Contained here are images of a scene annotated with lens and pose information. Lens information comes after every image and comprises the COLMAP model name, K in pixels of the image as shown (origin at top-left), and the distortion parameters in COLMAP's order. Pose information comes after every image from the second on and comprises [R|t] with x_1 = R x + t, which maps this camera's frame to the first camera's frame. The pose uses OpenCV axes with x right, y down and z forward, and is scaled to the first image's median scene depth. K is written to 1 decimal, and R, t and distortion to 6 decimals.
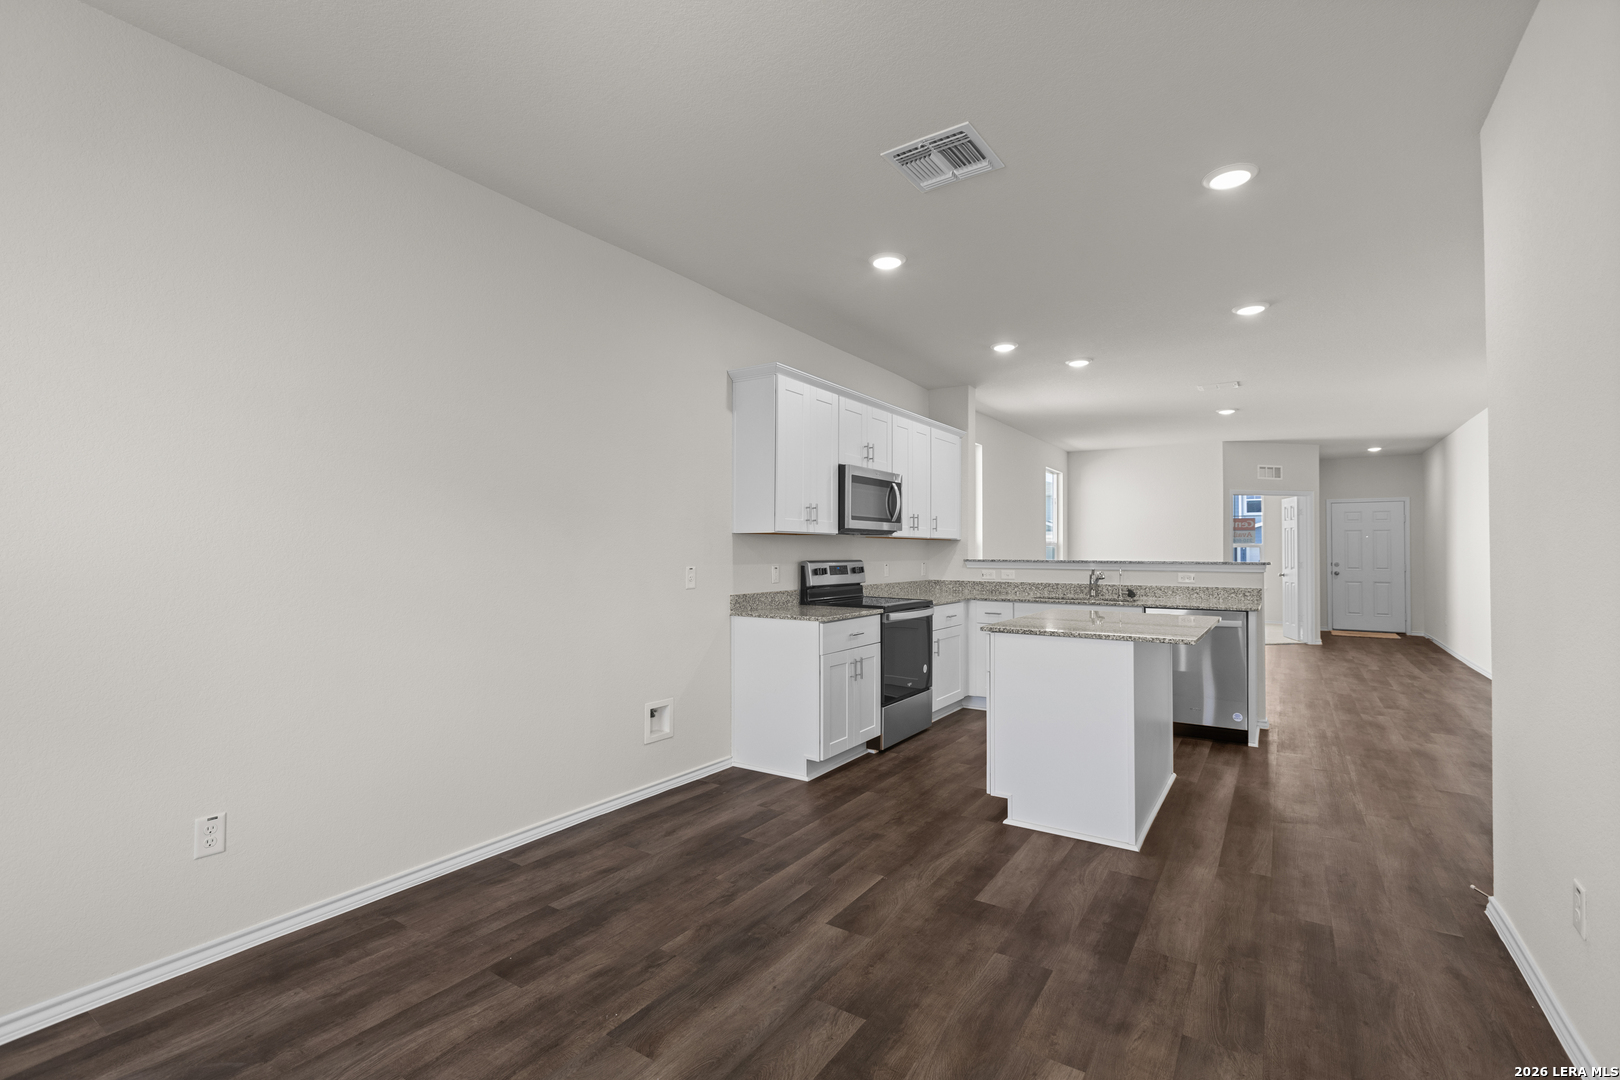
lens RADIAL K [[726.6, 0, 810.0], [0, 726.6, 540.0], [0, 0, 1]] dist [0.002487, 0.000652]
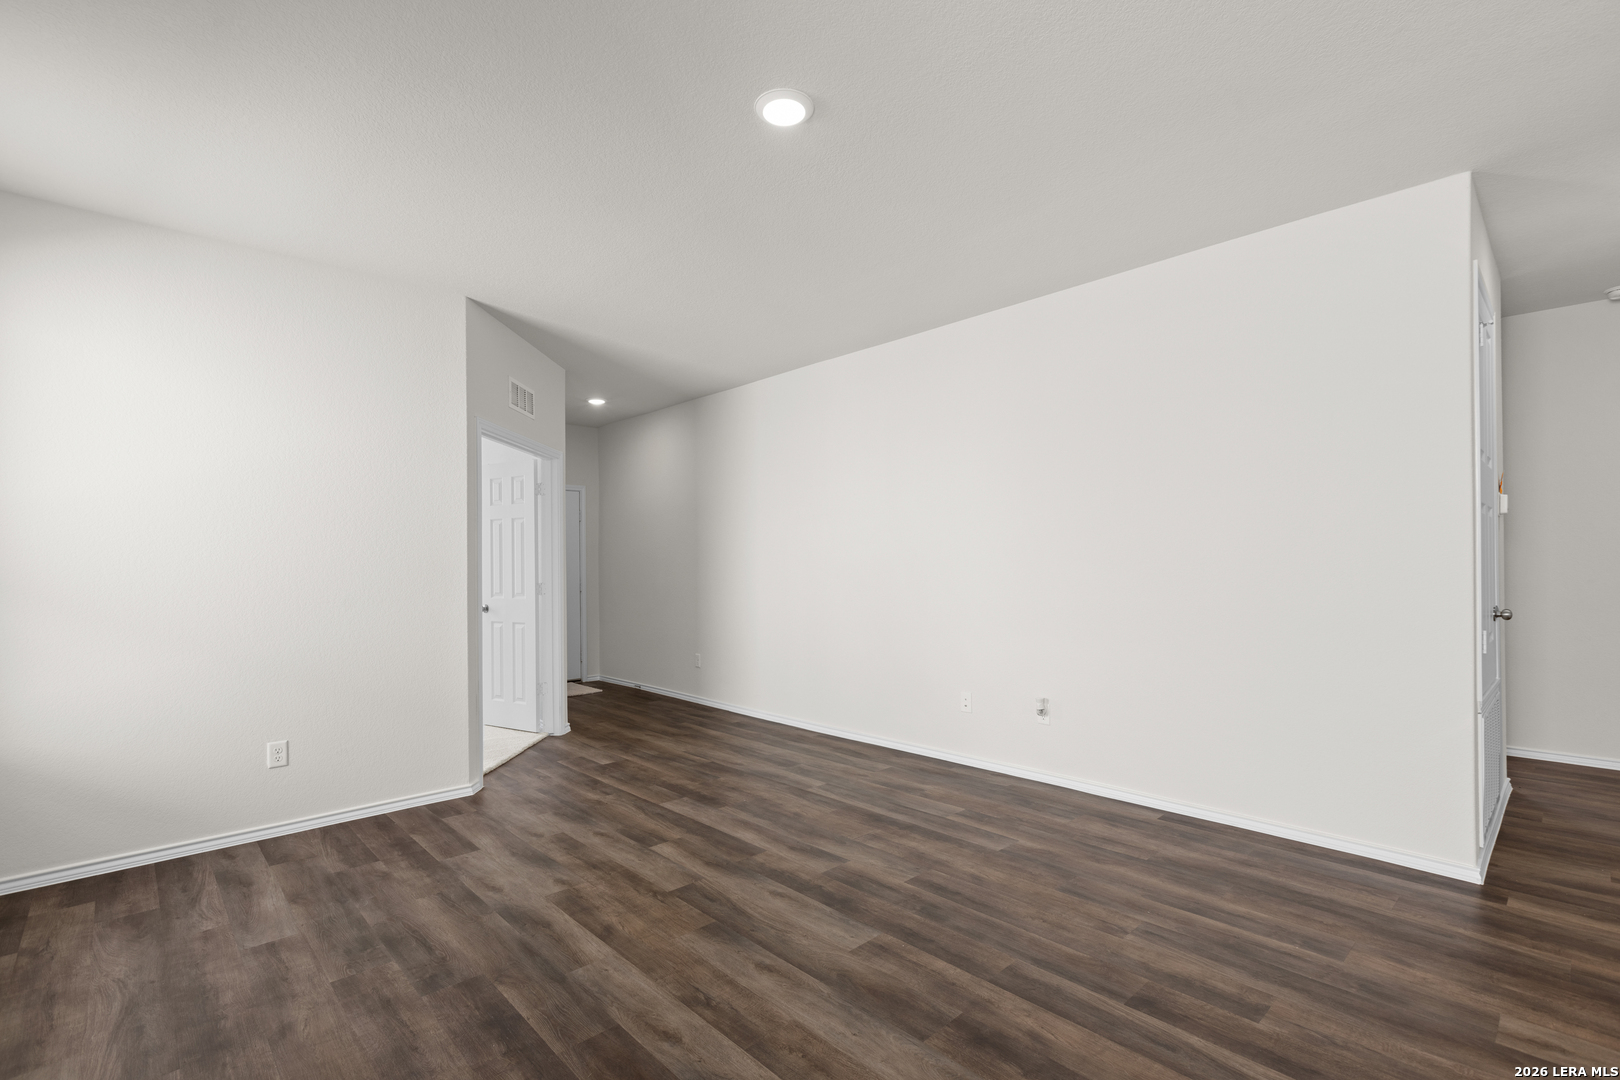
lens RADIAL K [[734.8, 0, 806.2], [0, 734.8, 562.6], [0, 0, 1]] dist [0.000434, 0.000082]
pose [[0.238854, -0.002971, 0.971051, 0.367095], [-0.004253, 0.999983, 0.004106, 0.022610], [-0.971046, -0.005111, 0.238838, 1.250296]]
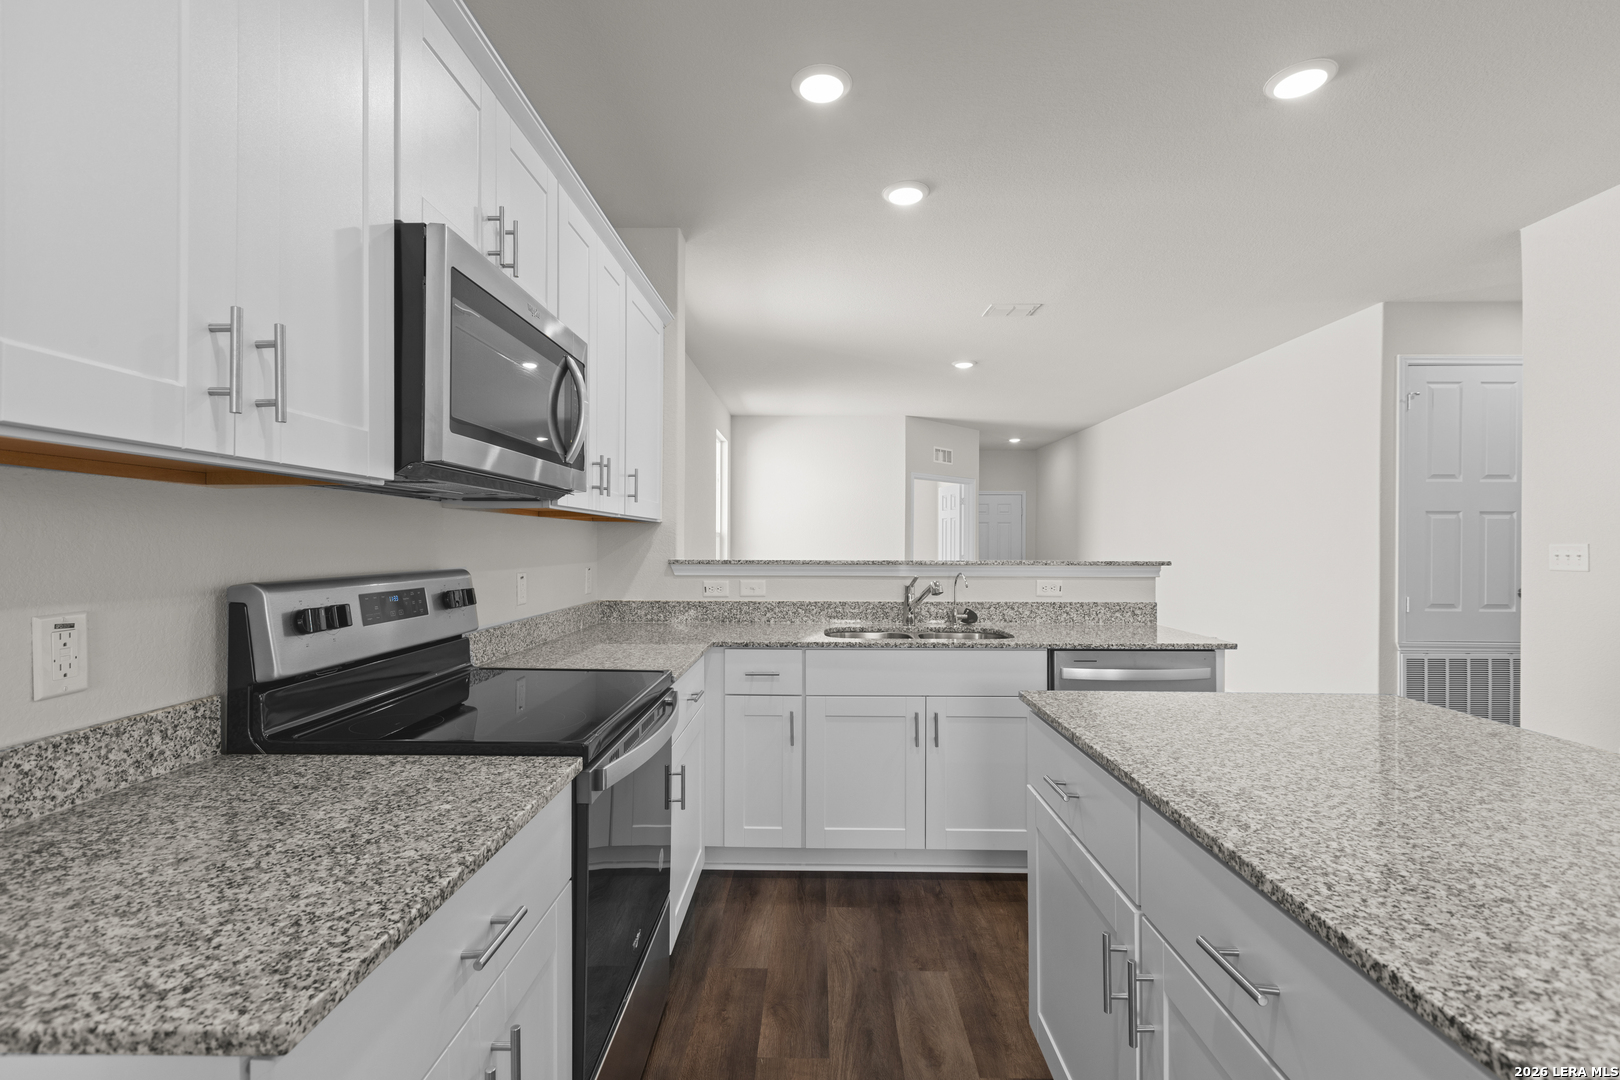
lens RADIAL K [[726.1, 0, 805.9], [0, 726.1, 547.4], [0, 0, 1]] dist [-0.000380, -0.000716]
pose [[0.847254, -0.004030, 0.531173, 0.021108], [-0.007015, 0.999799, 0.018773, 0.008047], [-0.531142, -0.019632, 0.847055, 0.583854]]
